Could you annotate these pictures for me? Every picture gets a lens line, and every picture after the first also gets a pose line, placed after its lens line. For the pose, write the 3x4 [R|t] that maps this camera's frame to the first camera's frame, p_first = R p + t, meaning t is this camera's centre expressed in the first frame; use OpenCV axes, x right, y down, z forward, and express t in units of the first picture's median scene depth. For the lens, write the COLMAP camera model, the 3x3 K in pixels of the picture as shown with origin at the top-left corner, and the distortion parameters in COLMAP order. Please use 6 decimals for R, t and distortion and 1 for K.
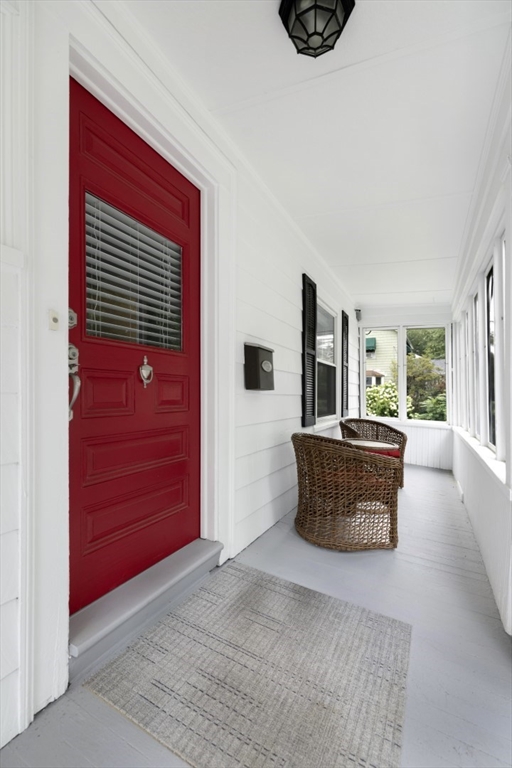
lens RADIAL K [[338.3, 0, 275.4], [0, 338.3, 387.0], [0, 0, 1]] dist [-0.065226, 0.010736]
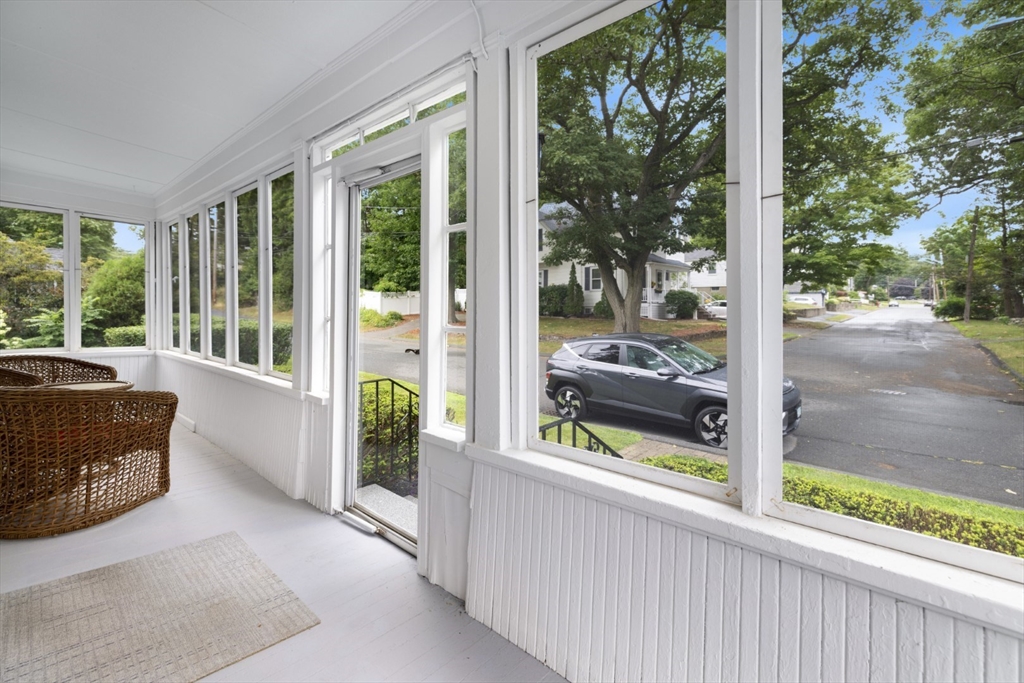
lens RADIAL K [[437.4, 0, 509.7], [0, 437.4, 306.6], [0, 0, 1]] dist [-0.000325, -0.000058]
pose [[0.256067, -0.012218, 0.966582, -0.367049], [-0.023539, 0.999545, 0.018871, -0.040225], [-0.966372, -0.027585, 0.255663, -0.128688]]
